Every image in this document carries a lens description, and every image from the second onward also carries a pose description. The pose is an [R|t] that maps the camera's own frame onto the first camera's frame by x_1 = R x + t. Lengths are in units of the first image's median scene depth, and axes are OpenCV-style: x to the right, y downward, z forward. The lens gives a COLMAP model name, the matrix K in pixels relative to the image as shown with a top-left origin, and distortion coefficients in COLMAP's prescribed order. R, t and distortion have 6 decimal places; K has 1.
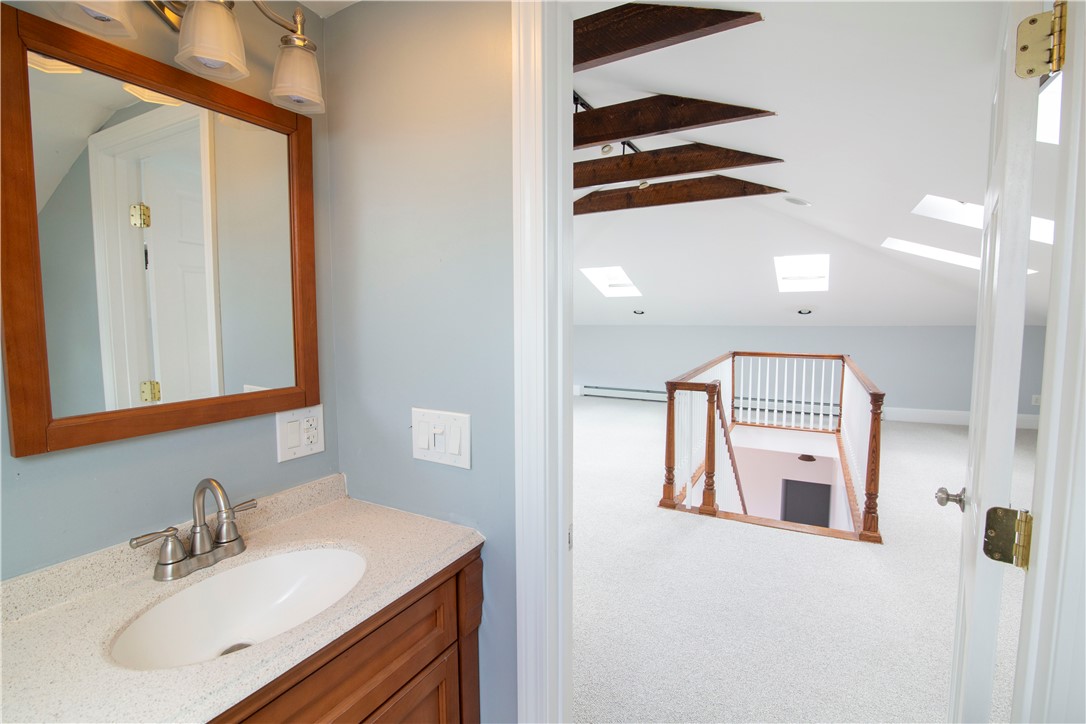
lens RADIAL K [[499.2, 0, 540.2], [0, 499.2, 355.9], [0, 0, 1]] dist [-0.021930, 0.002783]
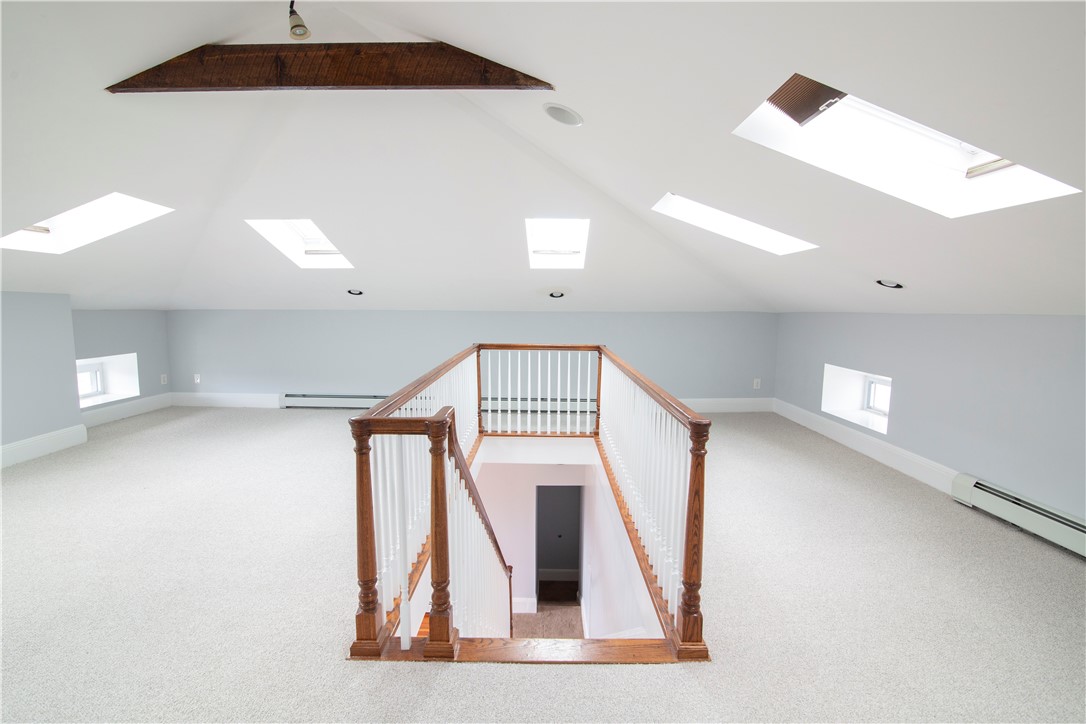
lens RADIAL K [[499.2, 0, 539.3], [0, 499.2, 357.6], [0, 0, 1]] dist [-0.021930, 0.002783]
pose [[0.883867, -0.040024, 0.466023, 0.163610], [0.024967, 0.998949, 0.038442, -0.023167], [-0.467071, -0.022342, 0.883937, 0.400529]]
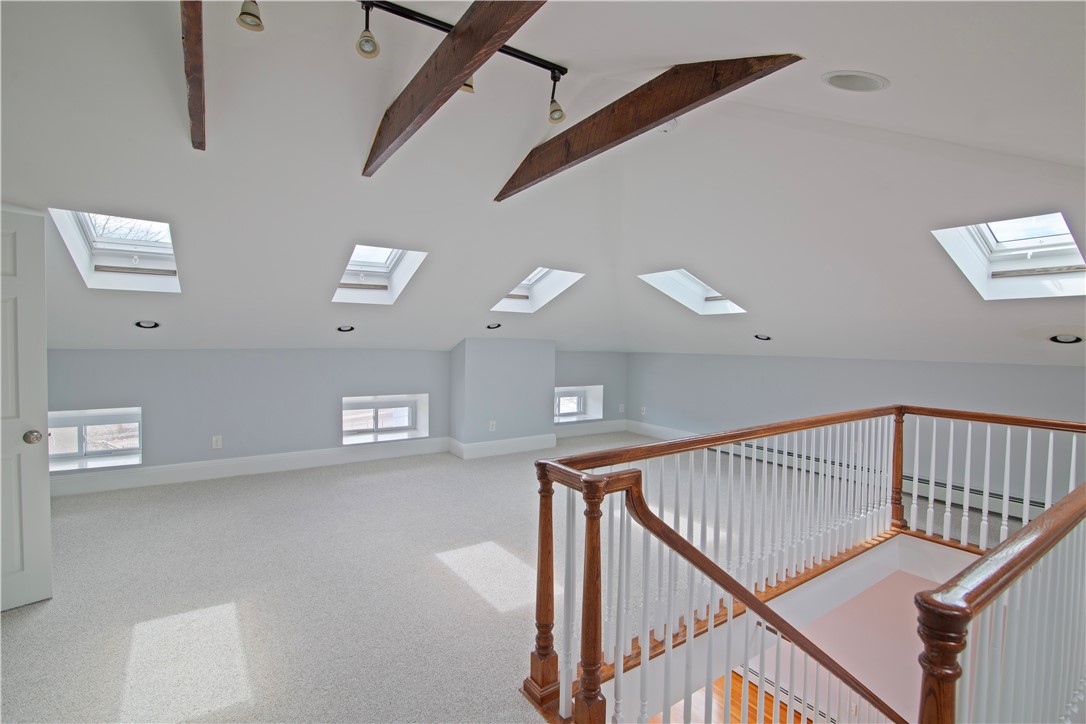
lens RADIAL K [[499.2, 0, 541.1], [0, 499.2, 362.0], [0, 0, 1]] dist [-0.021930, 0.002783]
pose [[0.885670, 0.030941, -0.463284, 0.433667], [-0.048781, 0.998456, -0.026574, -0.036507], [0.461746, 0.046136, 0.885812, 0.451890]]
